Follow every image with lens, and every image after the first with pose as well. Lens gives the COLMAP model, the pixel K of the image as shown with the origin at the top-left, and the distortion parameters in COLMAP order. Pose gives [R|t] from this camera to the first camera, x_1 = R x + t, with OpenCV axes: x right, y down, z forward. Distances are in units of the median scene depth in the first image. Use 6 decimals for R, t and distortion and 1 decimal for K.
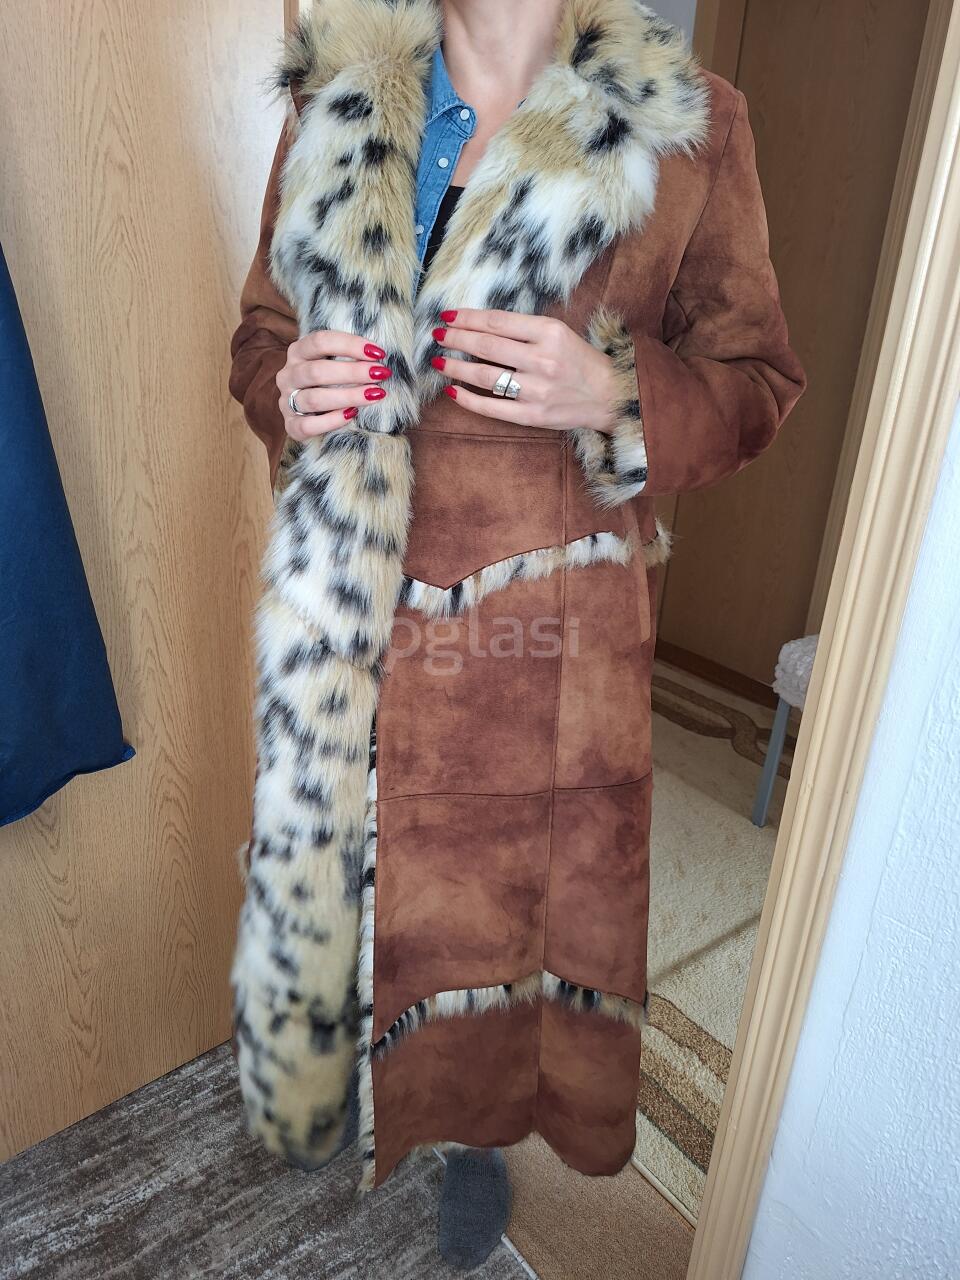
lens RADIAL K [[899.0, 0, 473.6], [0, 899.0, 638.8], [0, 0, 1]] dist [0.002028, -0.006009]
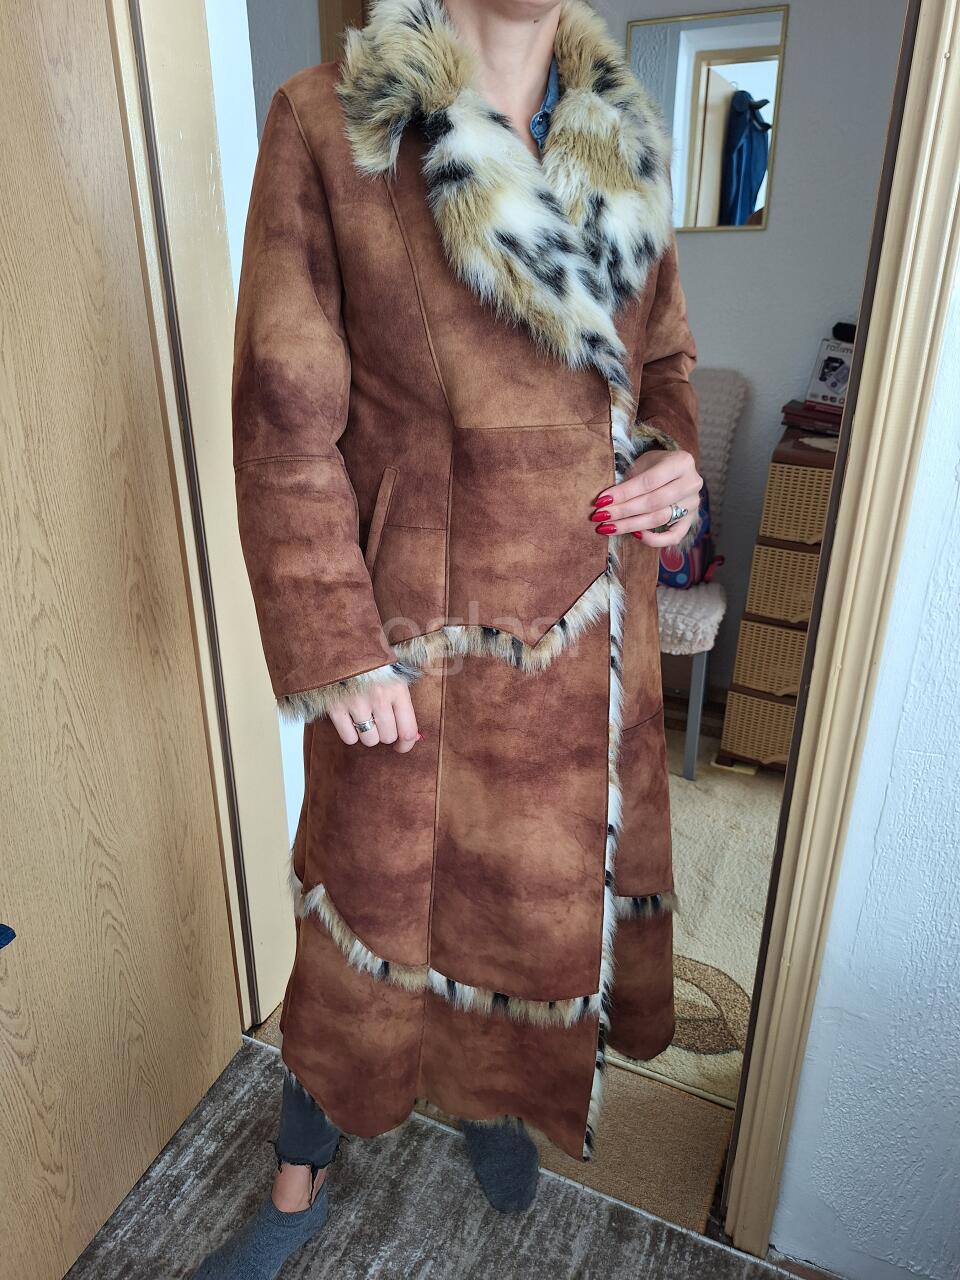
lens RADIAL K [[899.0, 0, 468.3], [0, 899.0, 642.1], [0, 0, 1]] dist [0.002028, -0.006009]
pose [[0.888842, -0.225582, 0.398839, -0.334537], [0.216859, 0.973865, 0.067527, -0.039148], [-0.403648, 0.026471, 0.914531, 0.035085]]
